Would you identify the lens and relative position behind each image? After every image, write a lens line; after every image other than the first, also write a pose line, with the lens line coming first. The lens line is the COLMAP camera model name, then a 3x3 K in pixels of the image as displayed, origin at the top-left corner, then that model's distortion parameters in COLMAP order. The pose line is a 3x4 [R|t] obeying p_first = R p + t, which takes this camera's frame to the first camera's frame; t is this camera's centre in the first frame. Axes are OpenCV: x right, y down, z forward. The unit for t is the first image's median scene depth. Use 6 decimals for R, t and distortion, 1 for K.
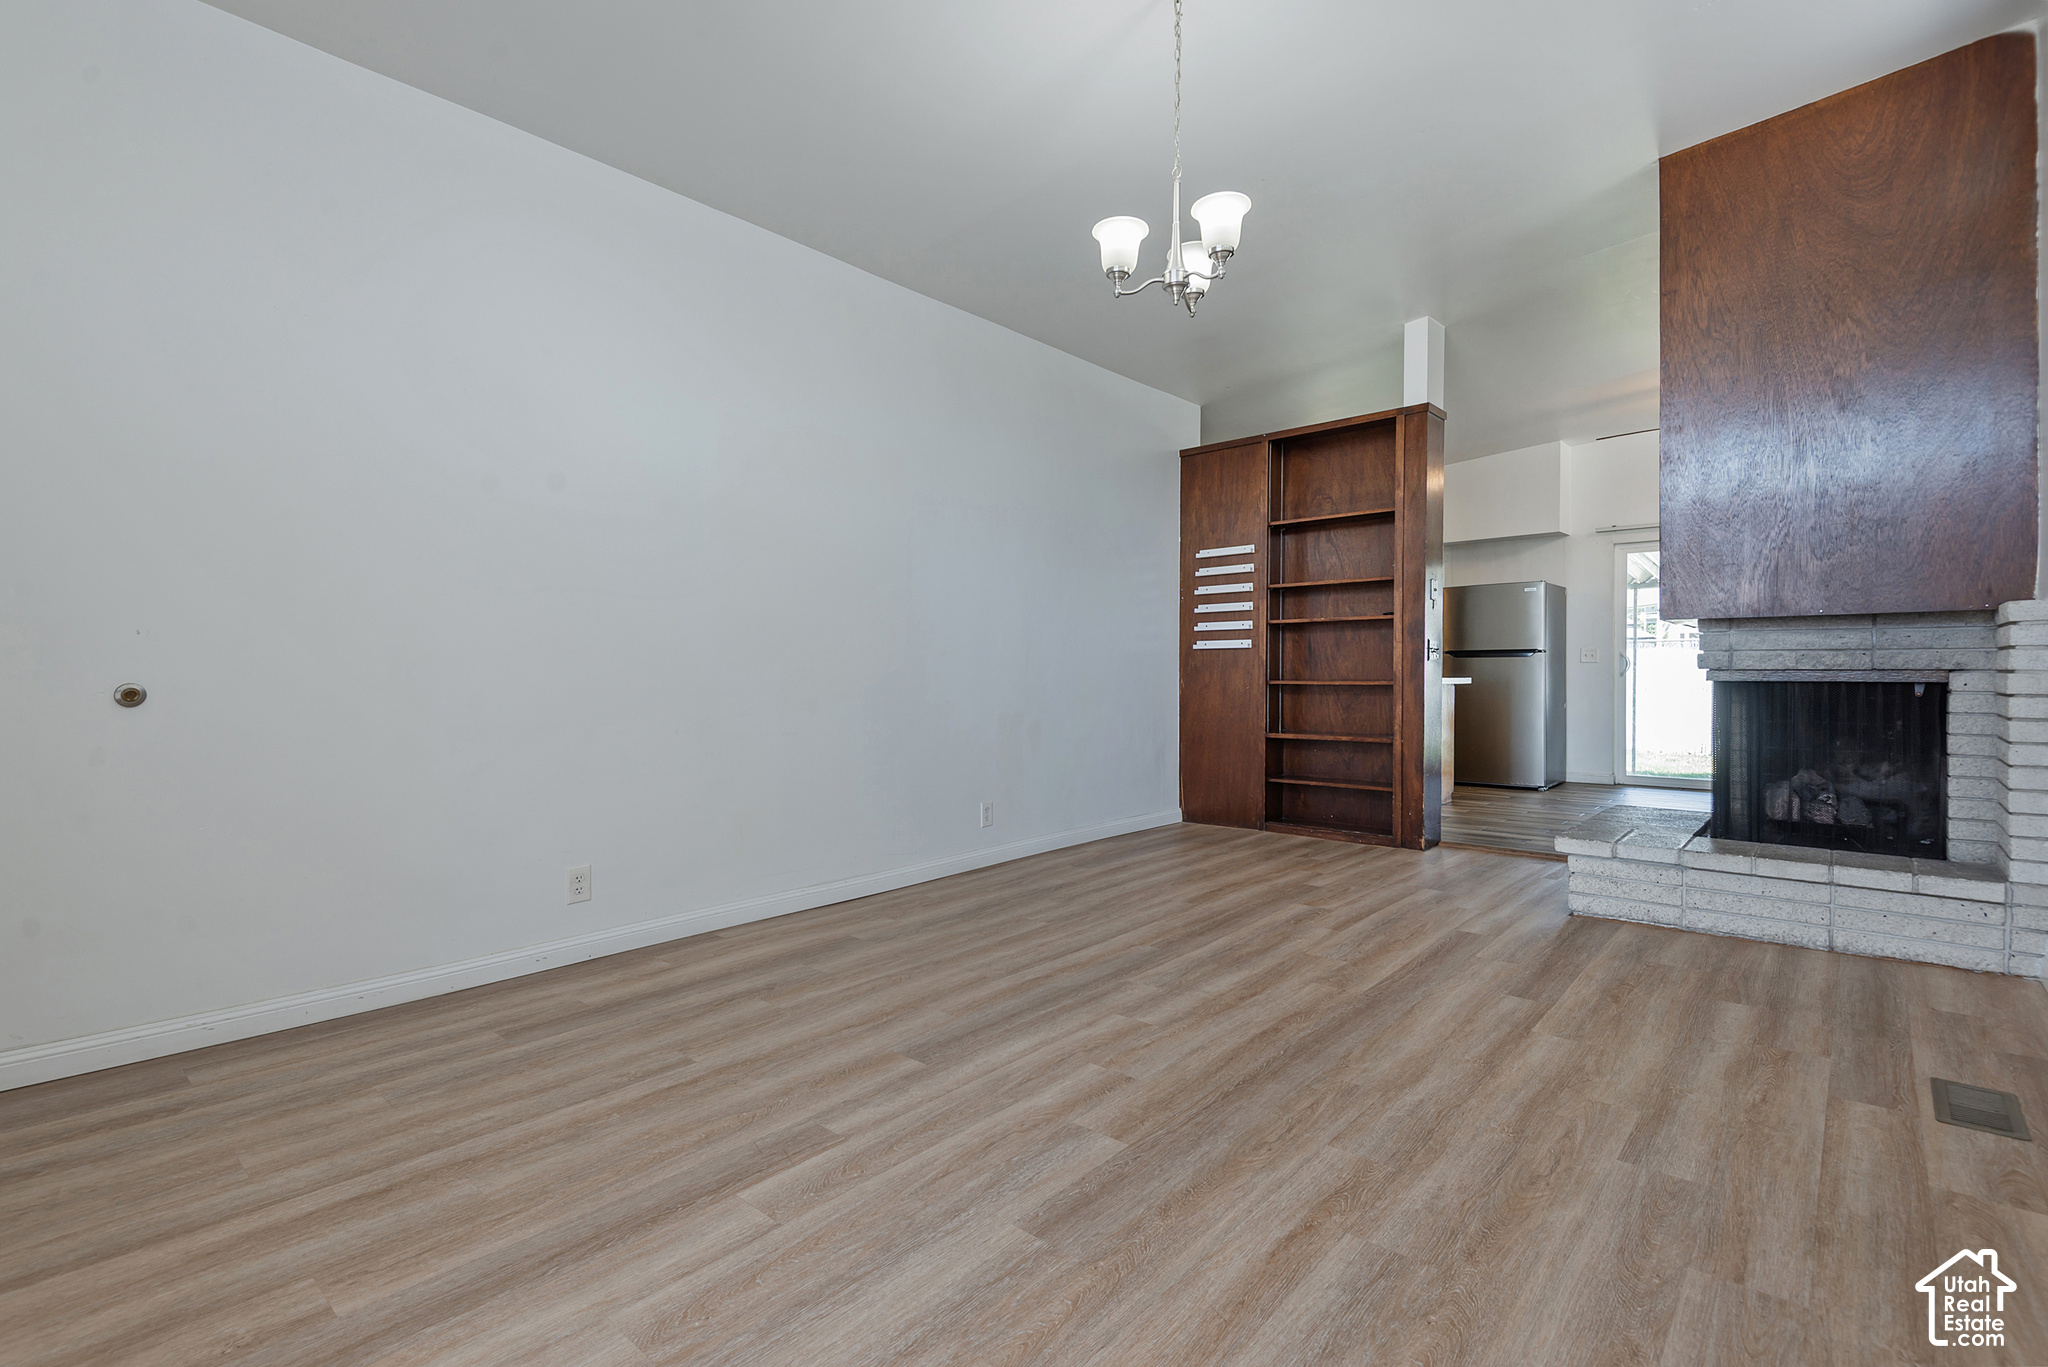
lens RADIAL K [[961.2, 0, 1016.3], [0, 961.2, 648.9], [0, 0, 1]] dist [0.025074, -0.012064]
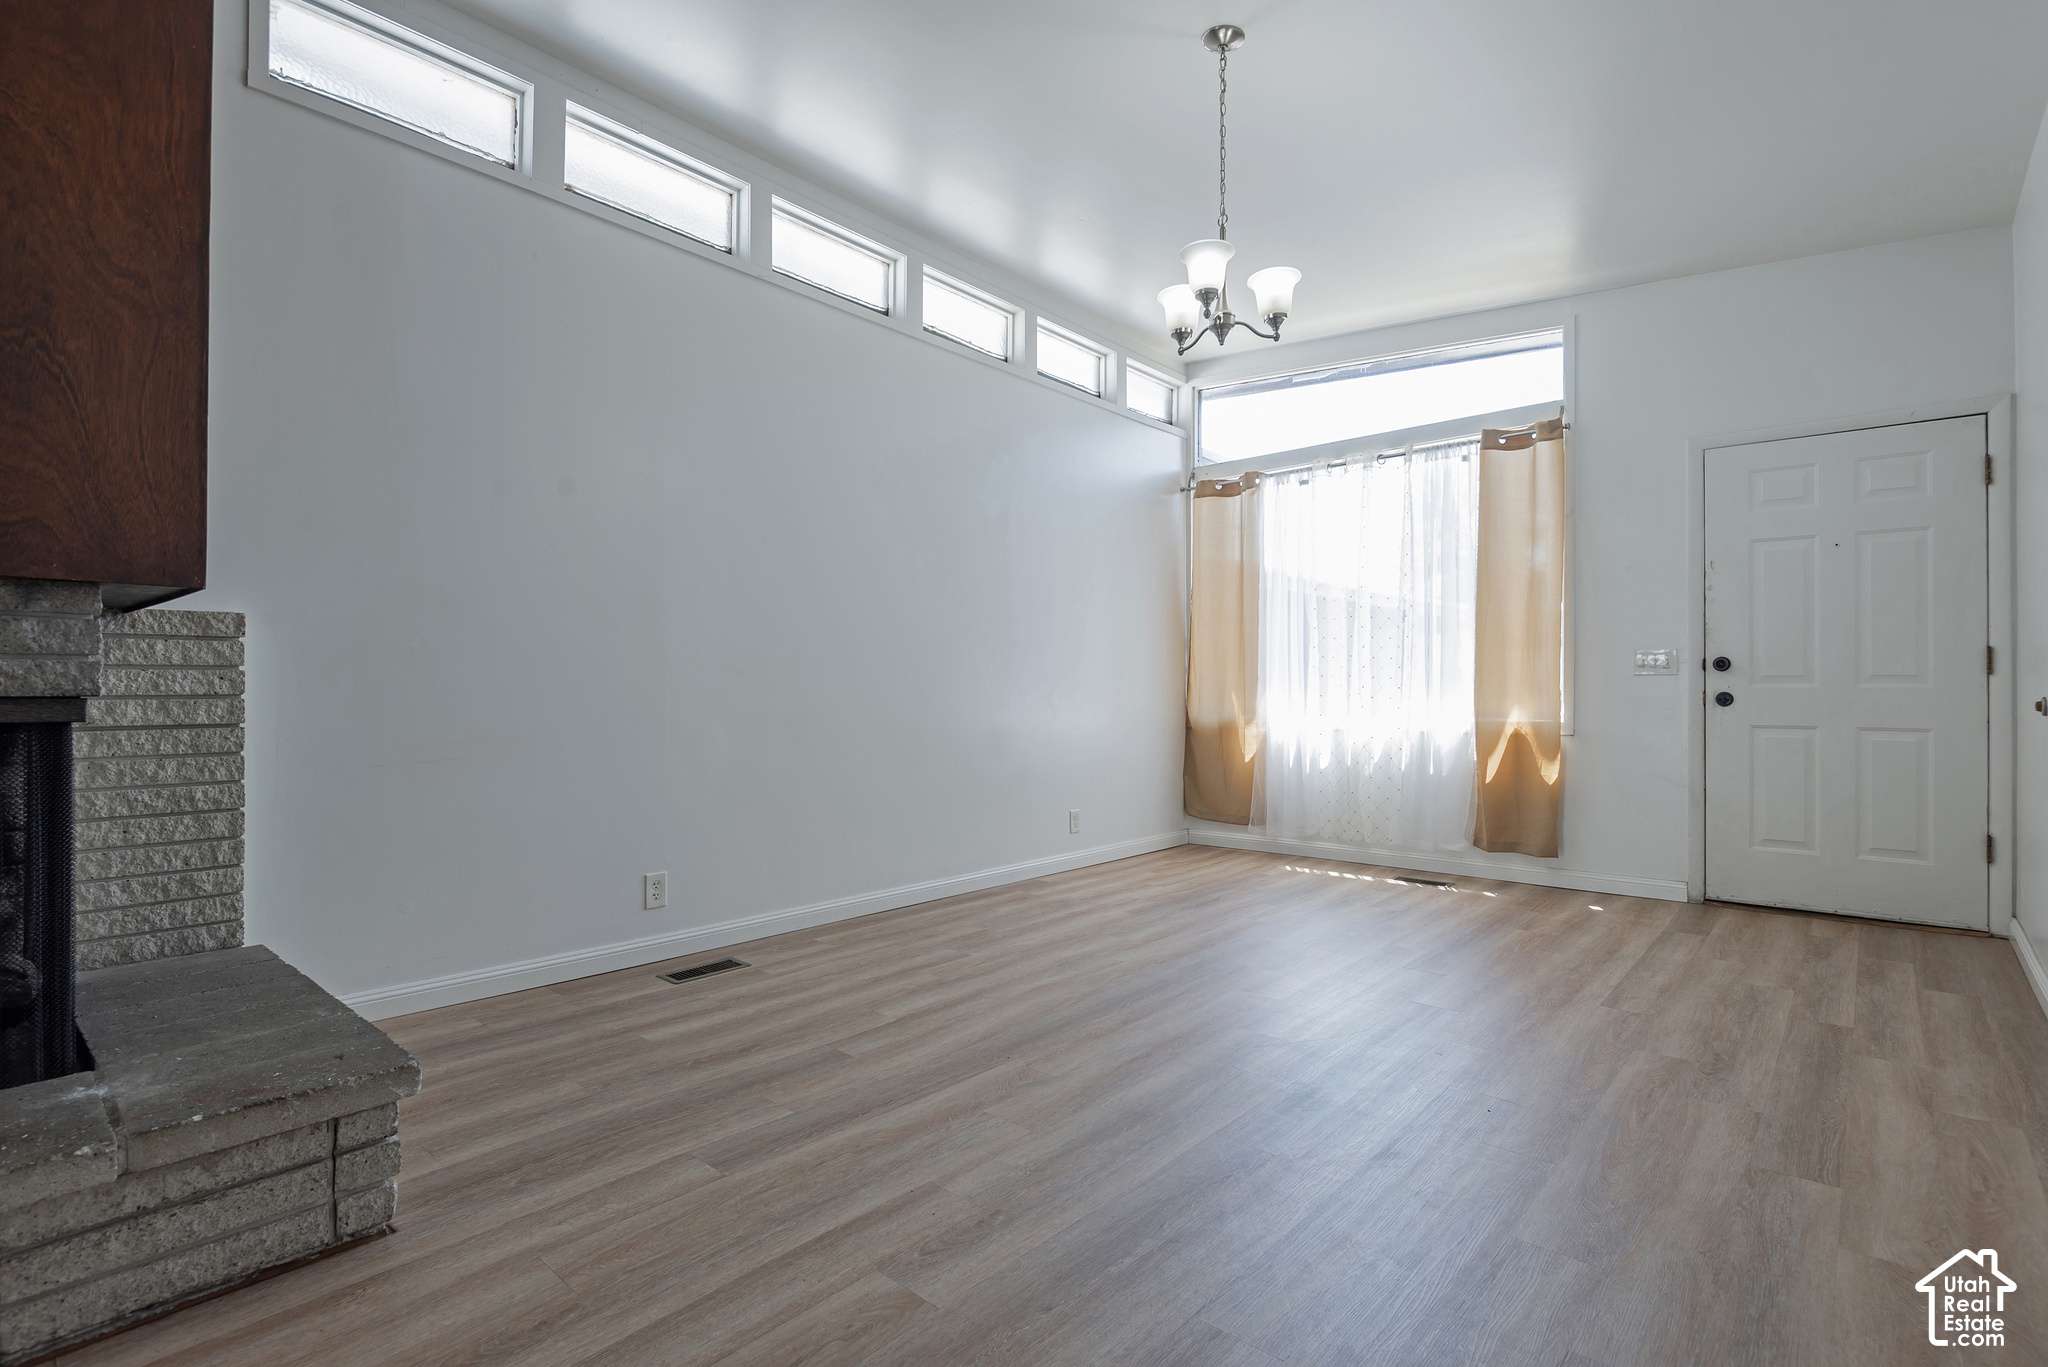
lens RADIAL K [[946.2, 0, 1037.5], [0, 946.2, 669.2], [0, 0, 1]] dist [0.005186, -0.003157]
pose [[-0.999867, 0.002547, -0.016080, 0.373090], [0.003151, 0.999286, -0.037652, 0.035515], [0.015972, -0.037698, -0.999162, 2.018081]]
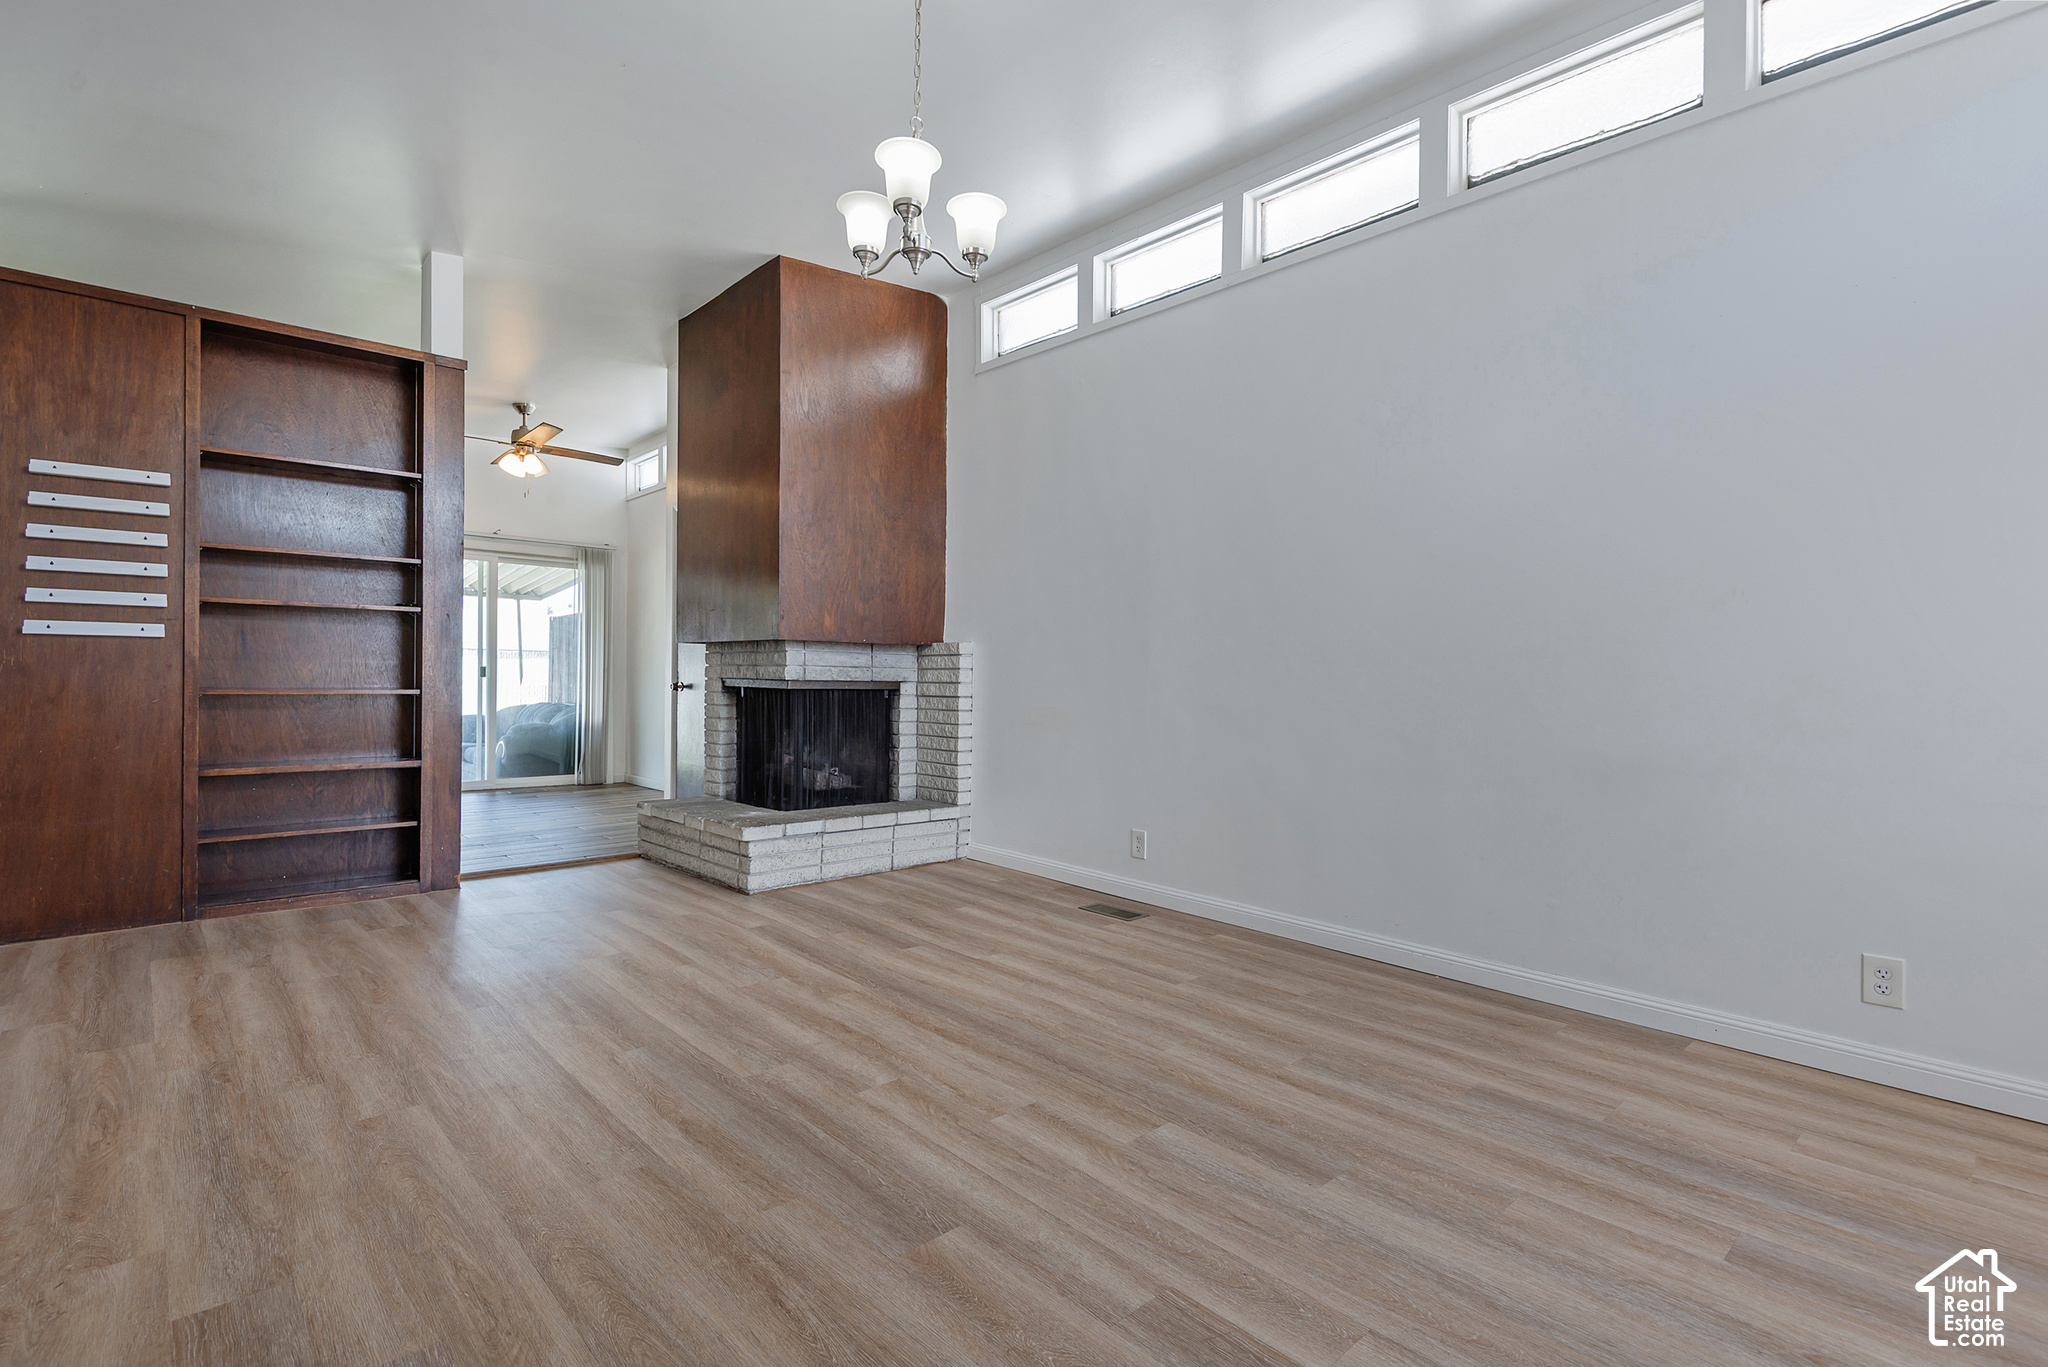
lens RADIAL K [[961.2, 0, 1028.1], [0, 961.2, 691.7], [0, 0, 1]] dist [0.025074, -0.012064]
pose [[0.085492, -0.007976, 0.996307, -0.726876], [-0.035017, 0.999326, 0.011005, 0.016436], [-0.995723, -0.035828, 0.085155, 0.805900]]
